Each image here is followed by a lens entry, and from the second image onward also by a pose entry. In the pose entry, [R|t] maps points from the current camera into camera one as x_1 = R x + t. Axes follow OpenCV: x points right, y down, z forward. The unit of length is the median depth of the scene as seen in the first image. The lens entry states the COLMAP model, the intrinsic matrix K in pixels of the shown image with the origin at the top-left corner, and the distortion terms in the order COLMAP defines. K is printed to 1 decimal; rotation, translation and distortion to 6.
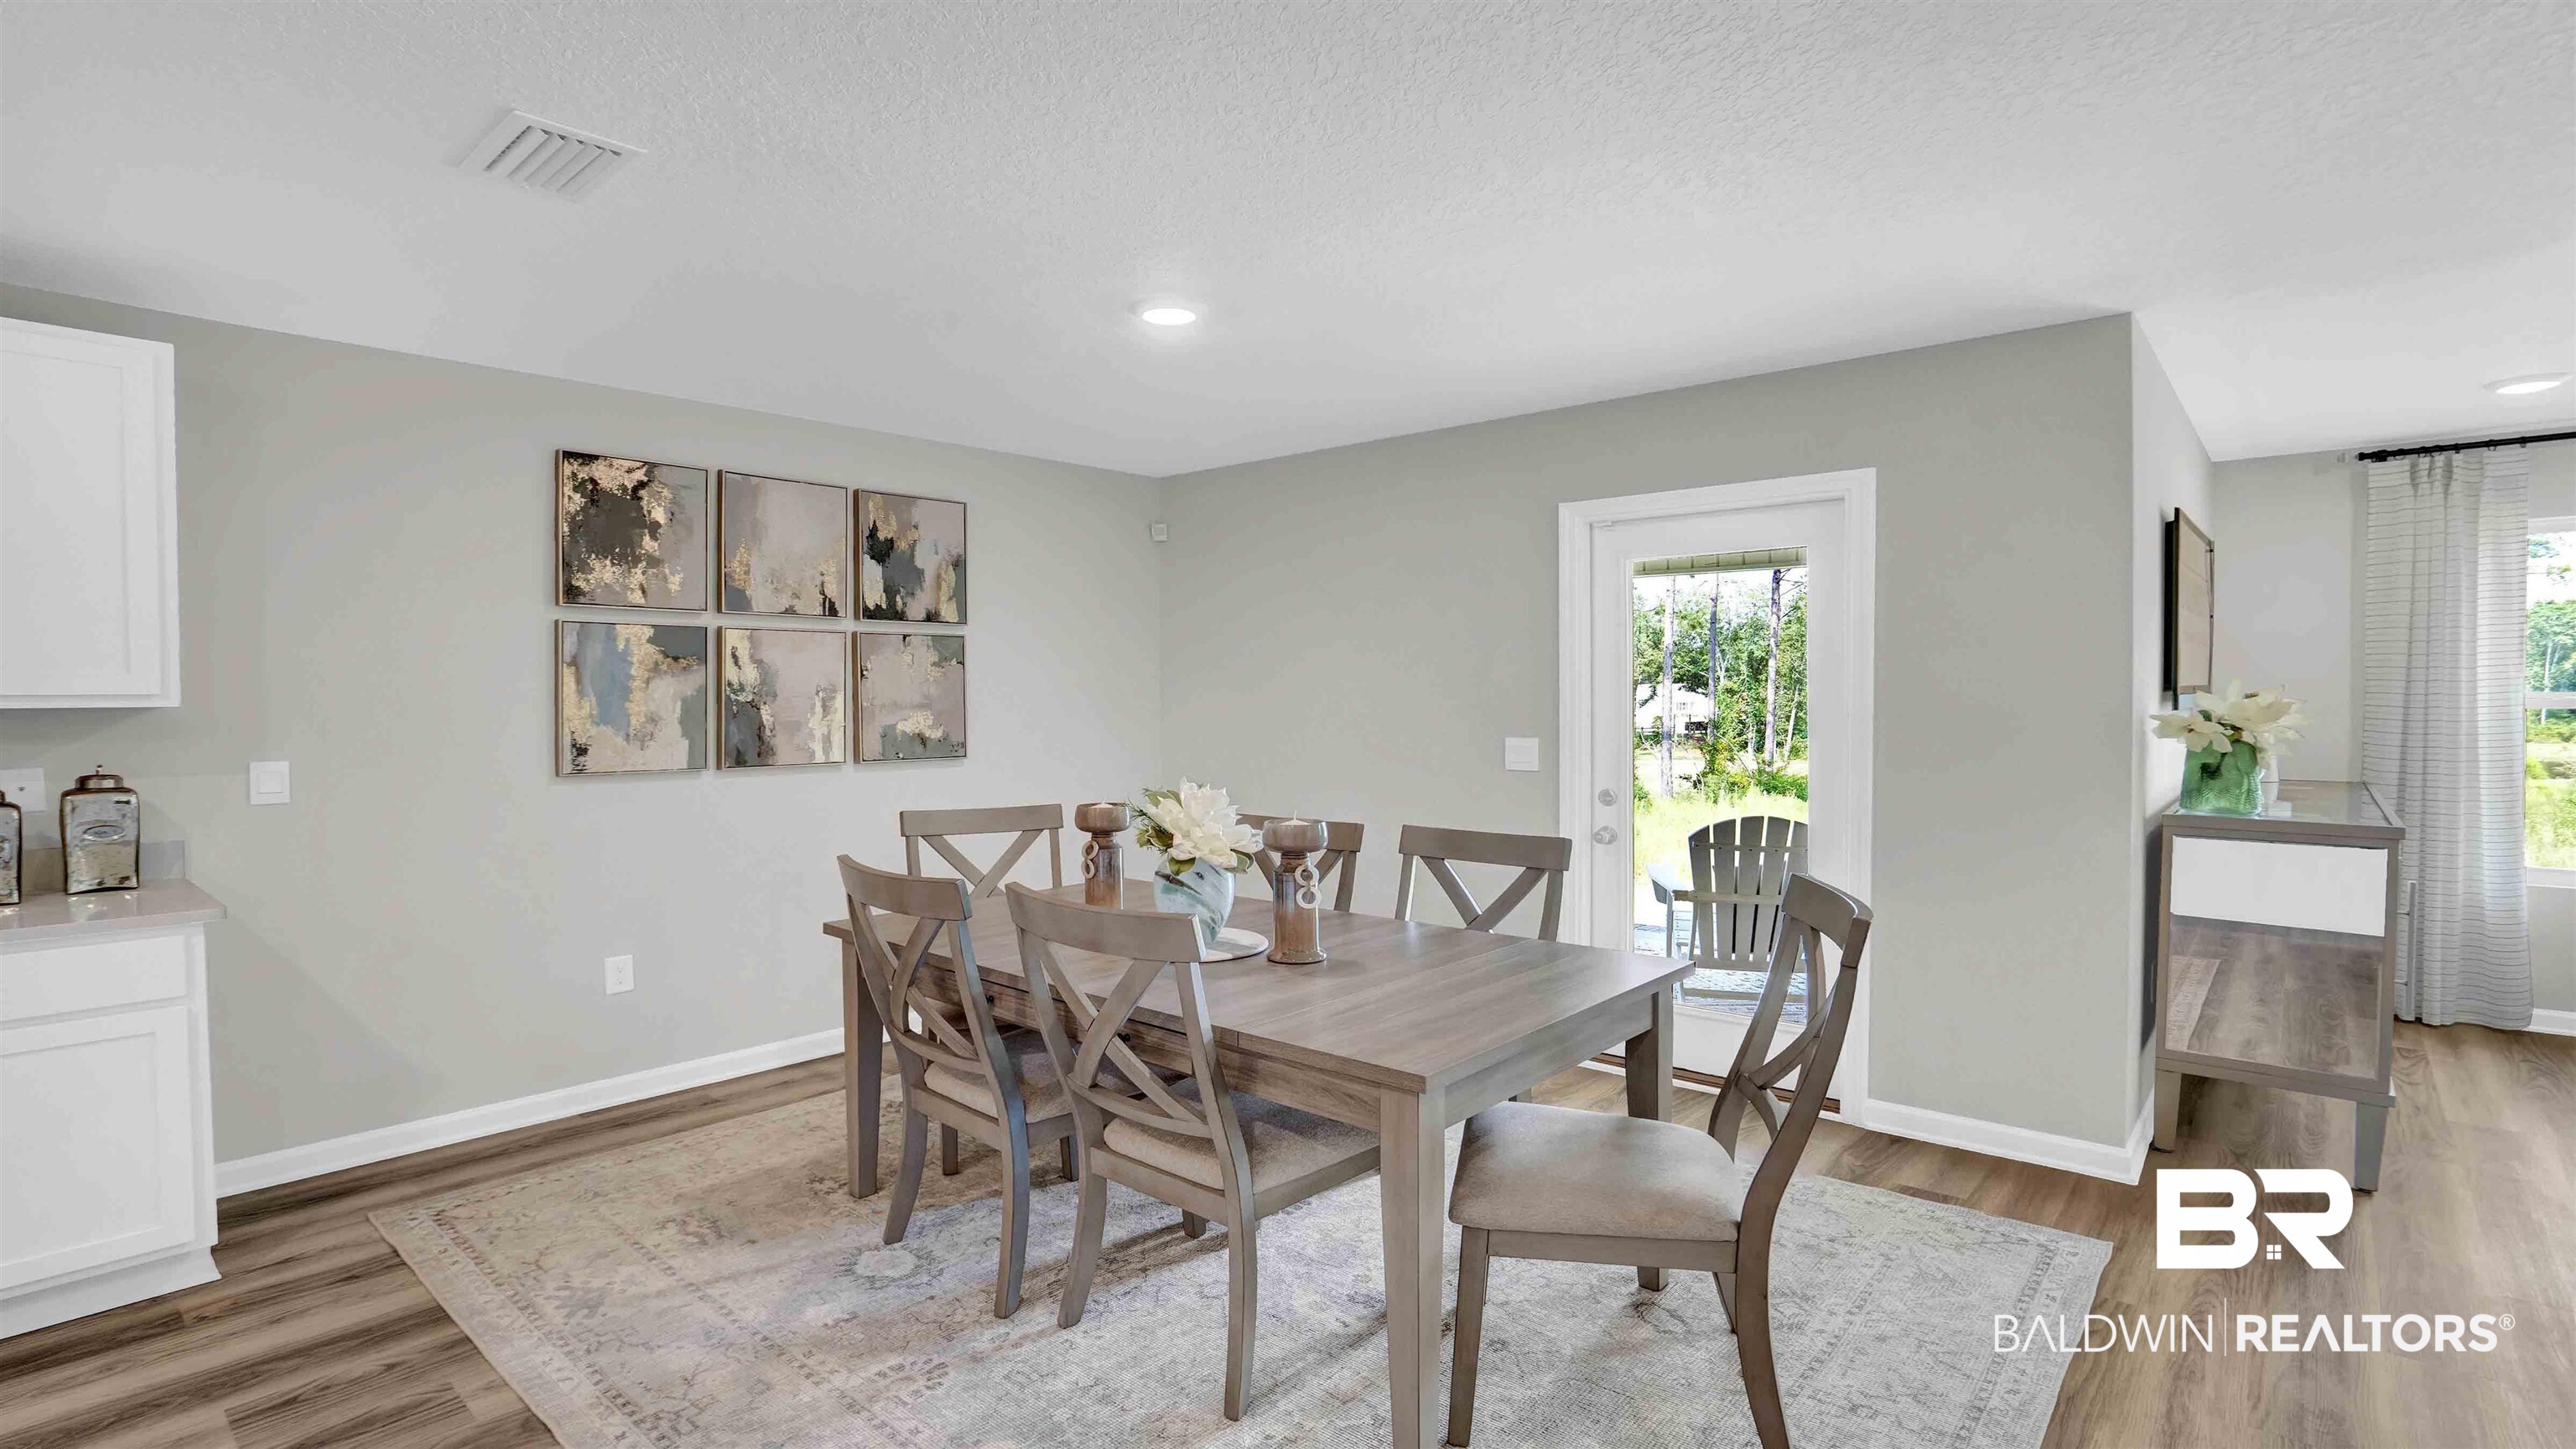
lens RADIAL K [[1205.8, 0, 1245.9], [0, 1205.8, 727.7], [0, 0, 1]] dist [-0.006542, -0.000660]
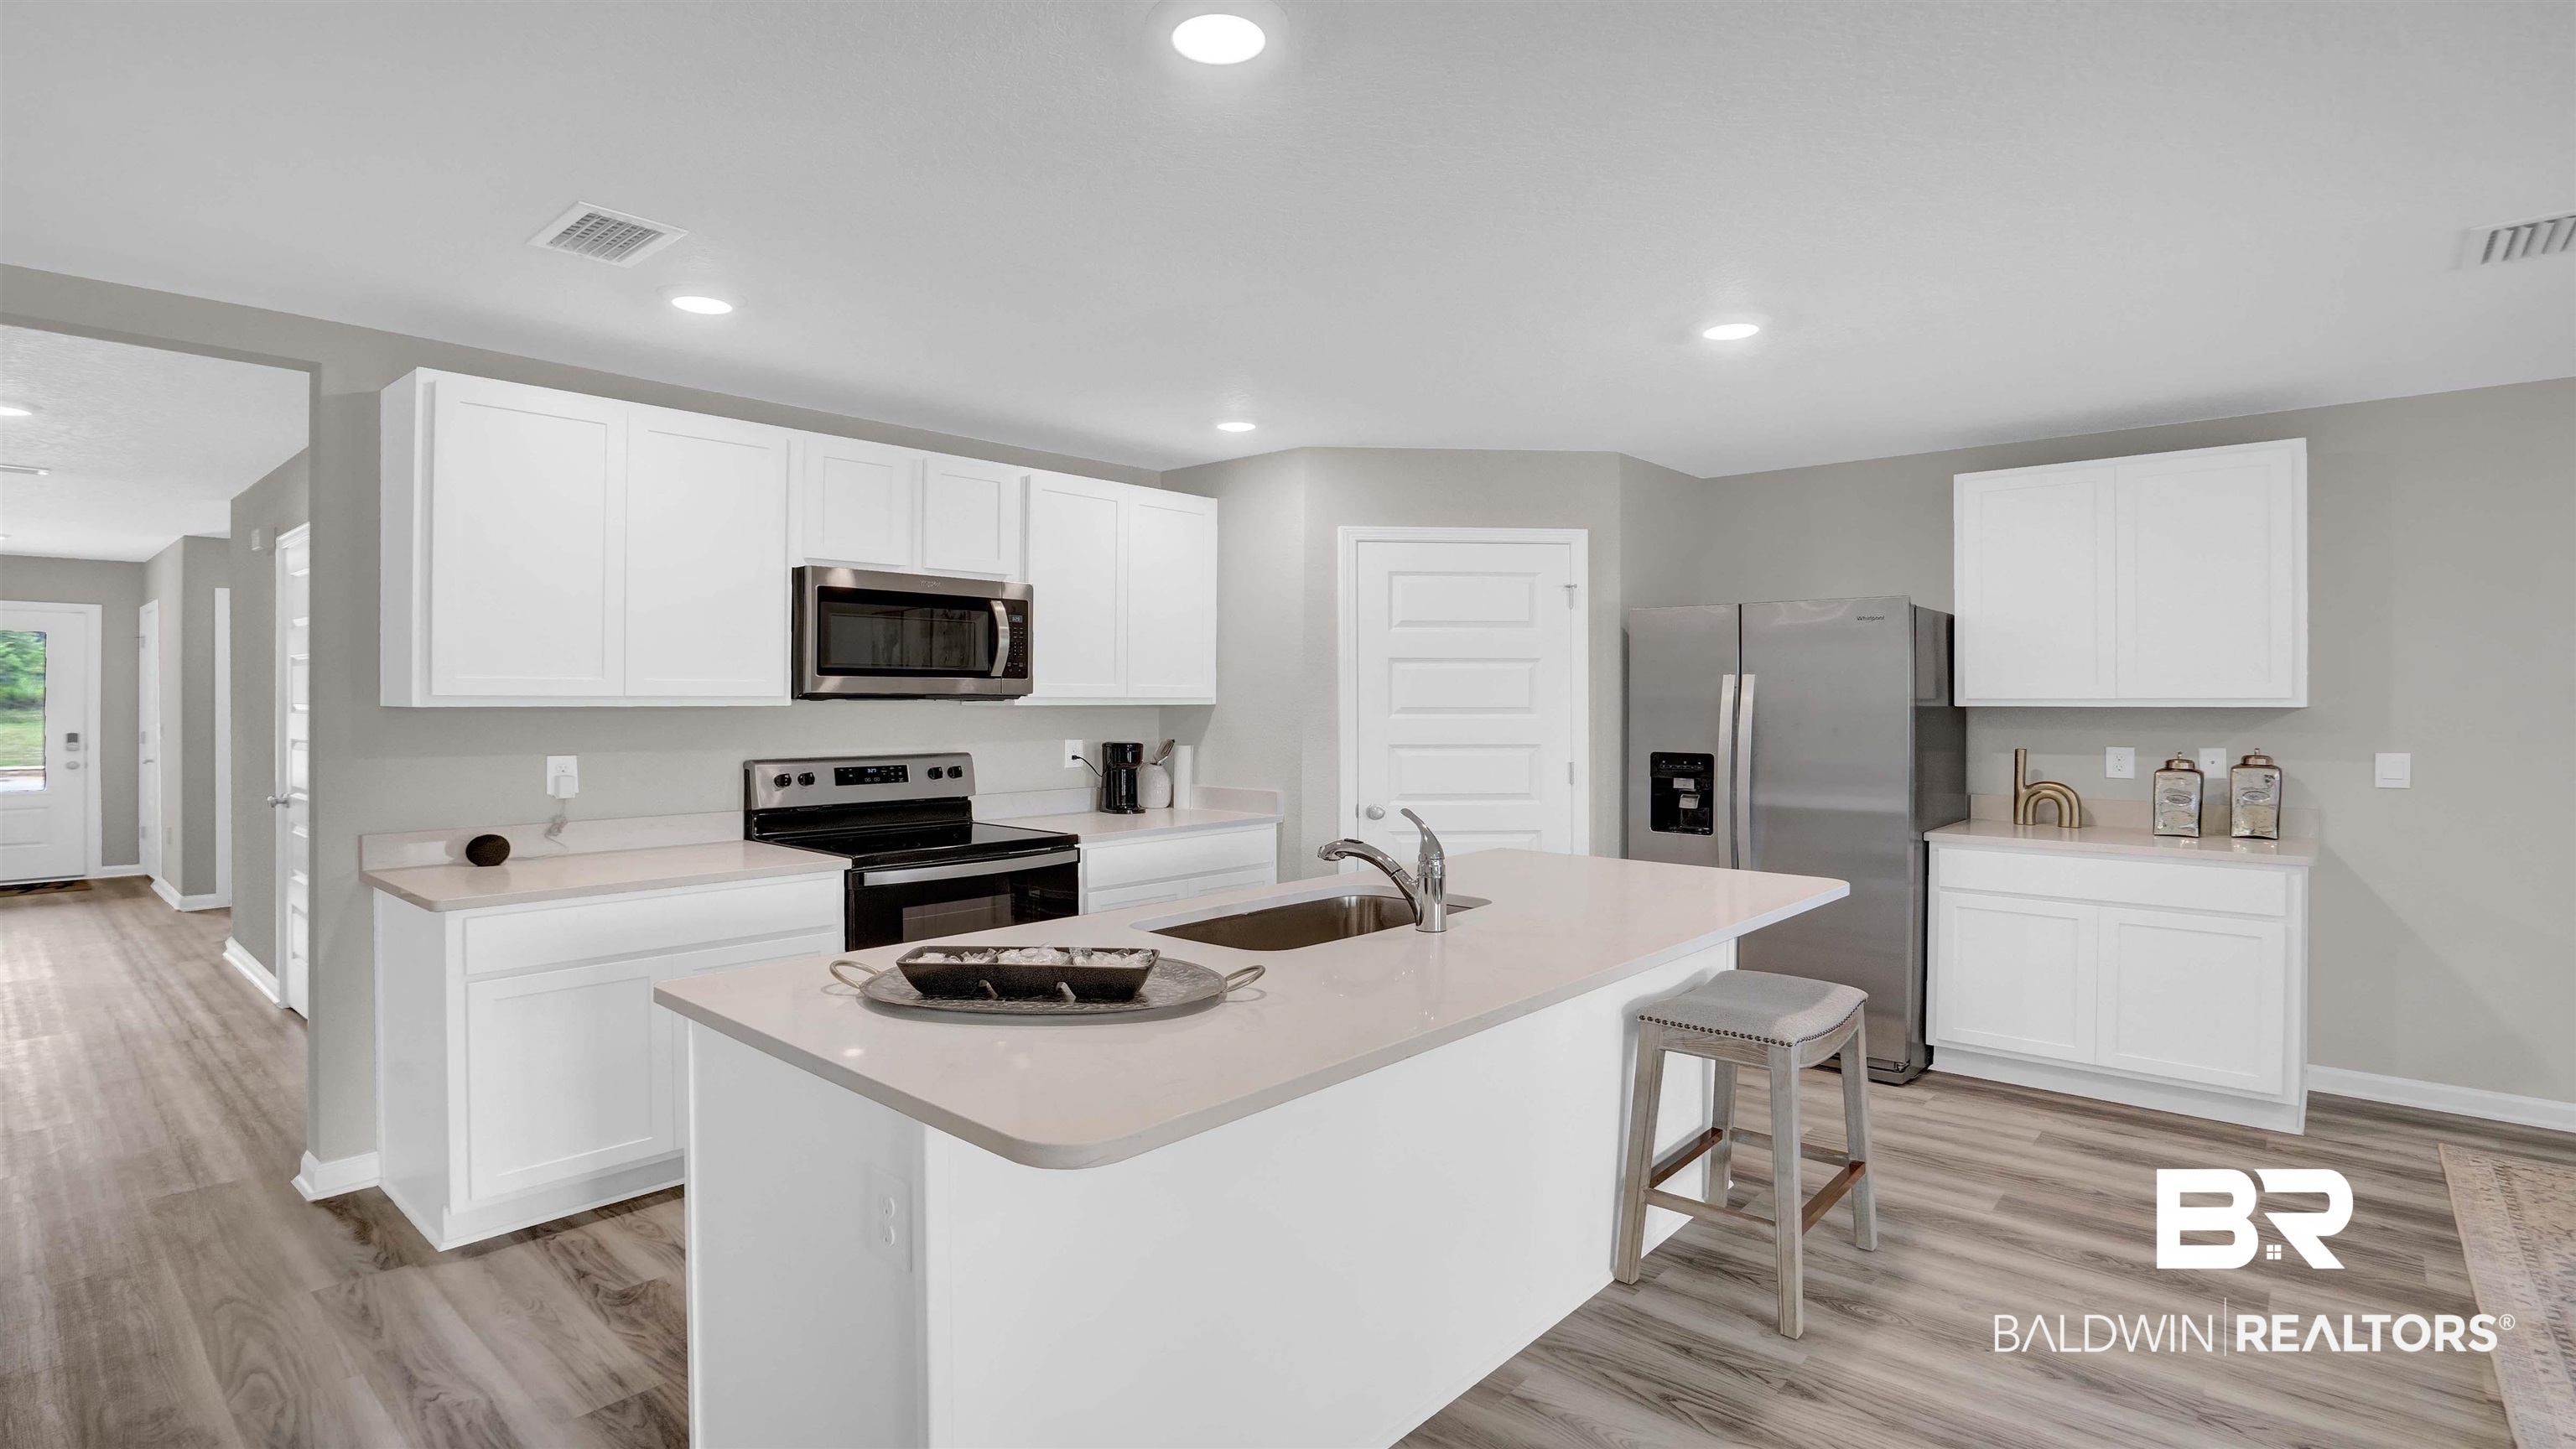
lens RADIAL K [[1261.3, 0, 1258.0], [0, 1261.3, 703.9], [0, 0, 1]] dist [-0.001059, -0.000072]
pose [[0.018088, 0.005697, -0.999820, 0.330574], [-0.030807, 0.999512, 0.005138, 0.005346], [0.999362, 0.030709, 0.018255, -0.128478]]
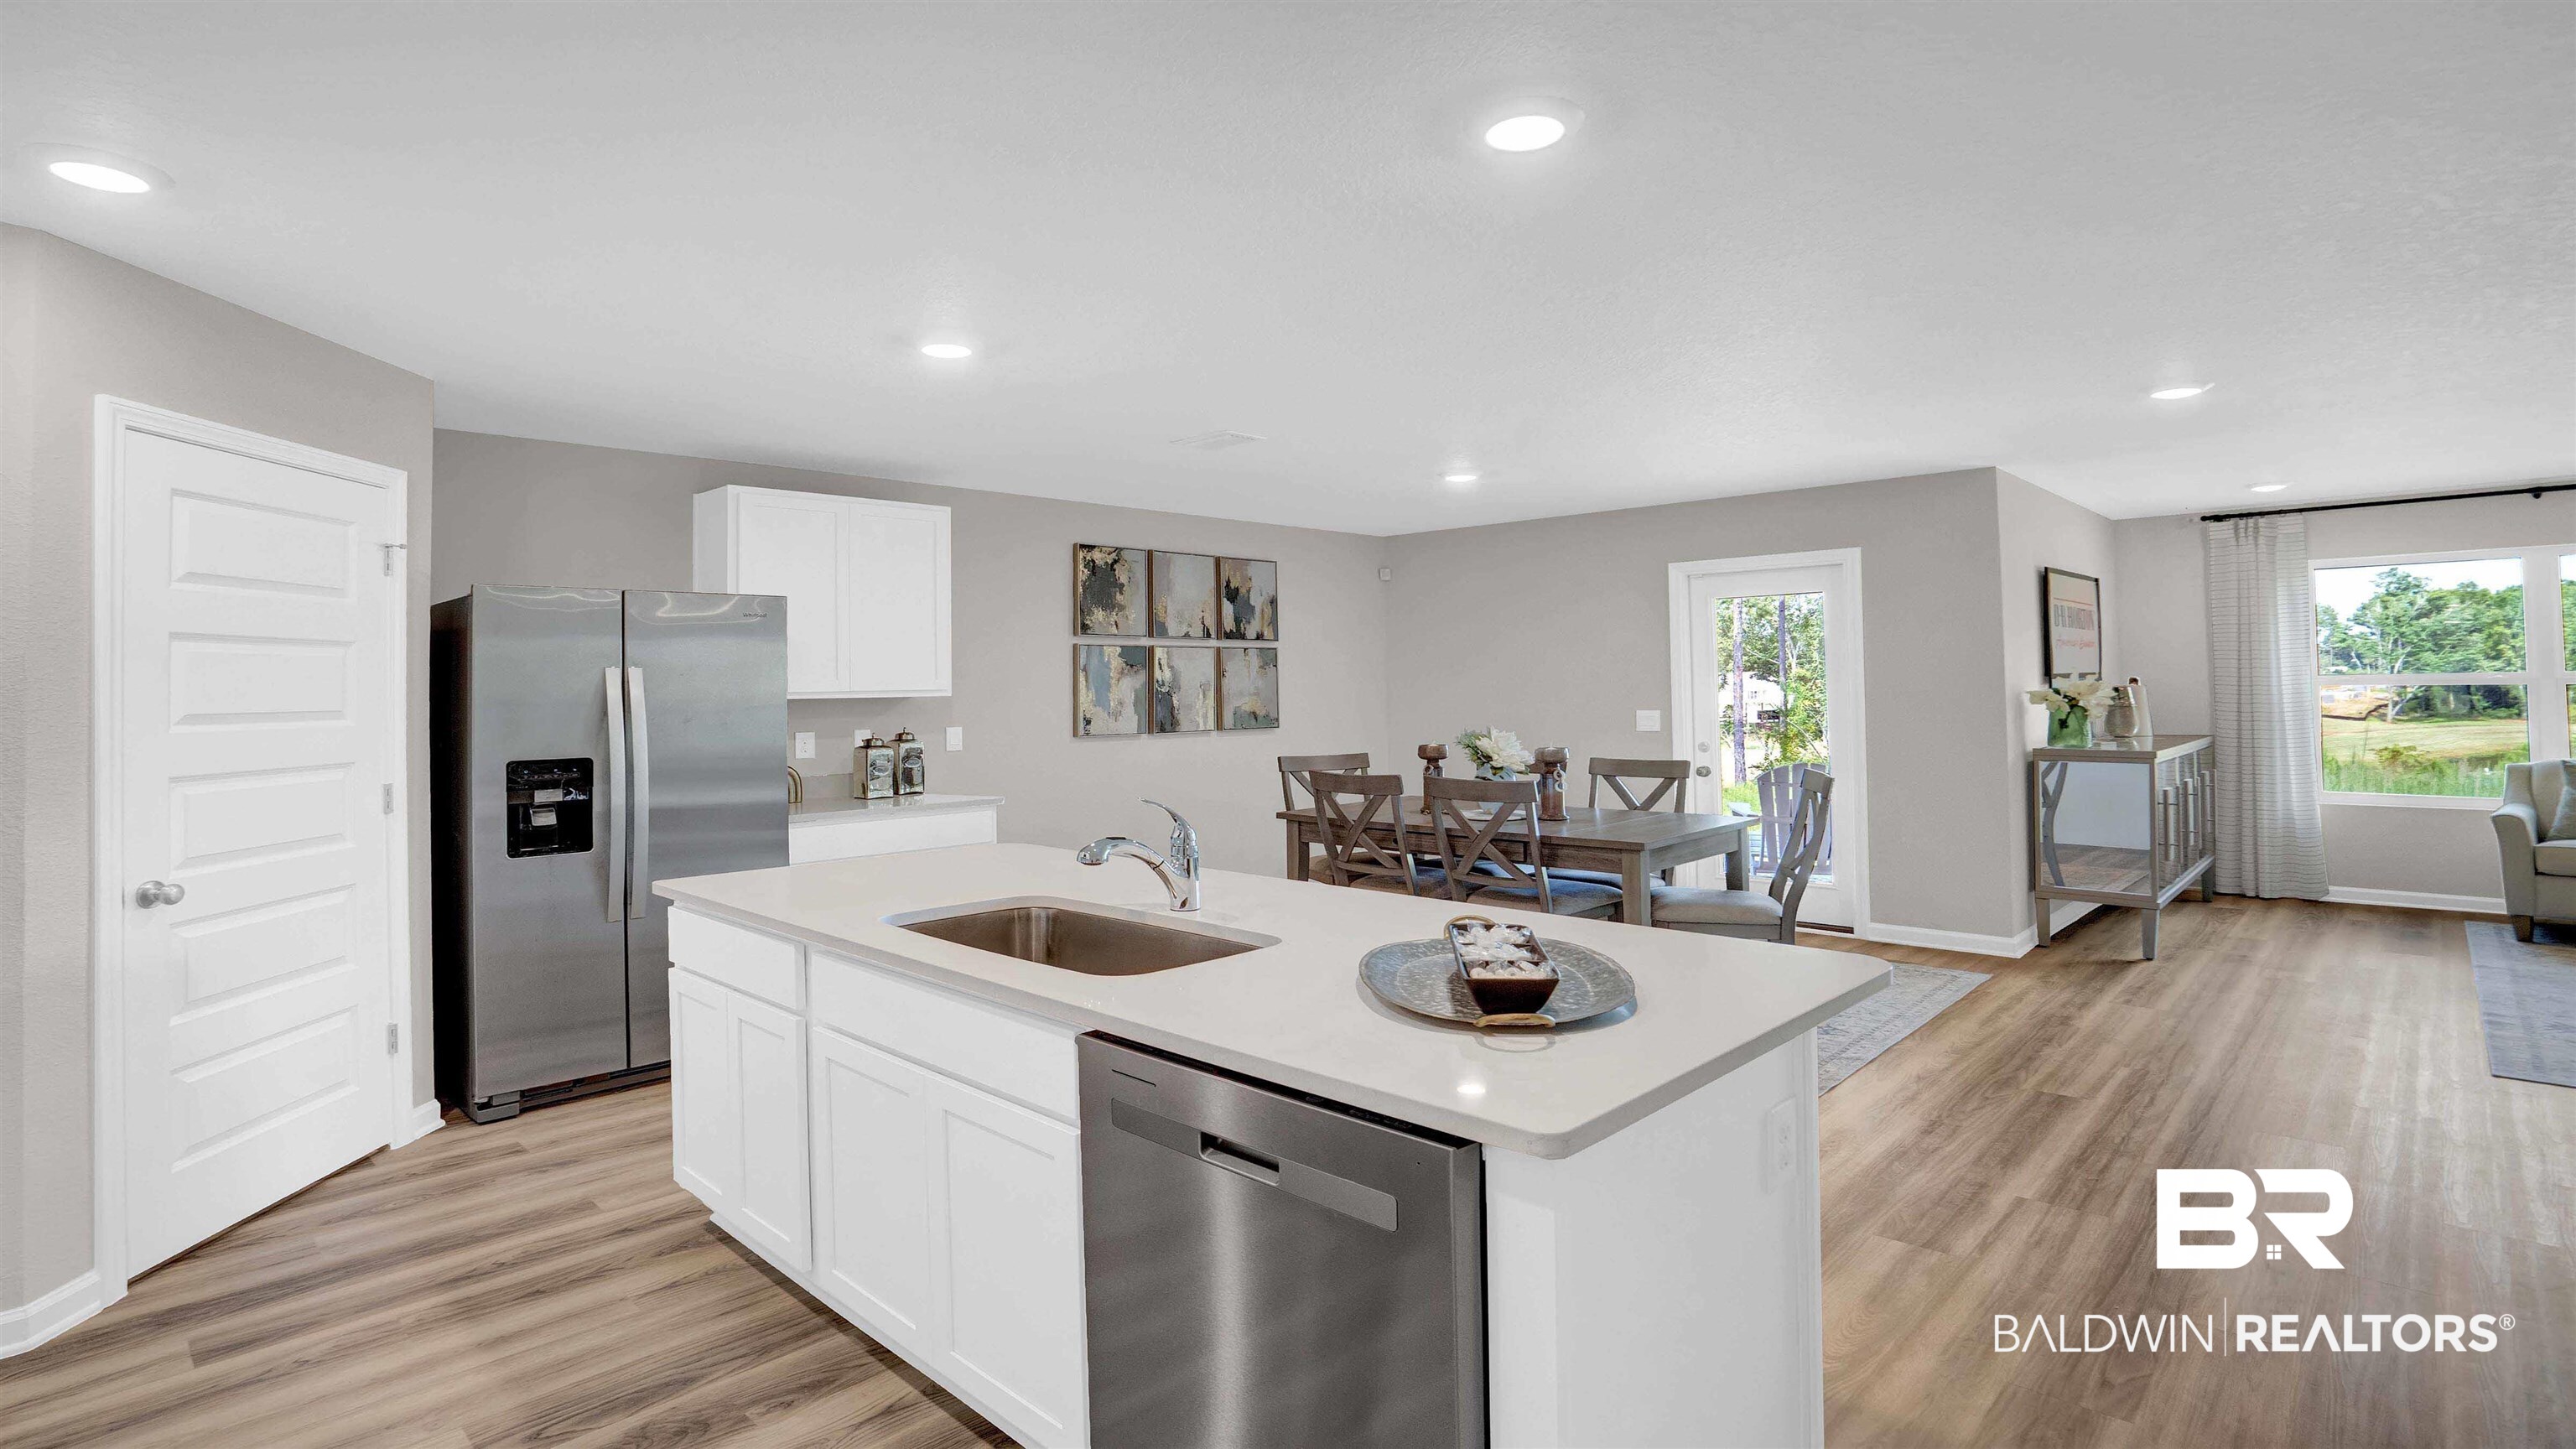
lens RADIAL K [[1237.1, 0, 1283.8], [0, 1237.1, 654.4], [0, 0, 1]] dist [0.000601, -0.000052]
pose [[0.999837, -0.009864, -0.015141, -0.241435], [0.009031, 0.998494, -0.054105, 0.020080], [0.015652, 0.053960, 0.998420, -0.682172]]
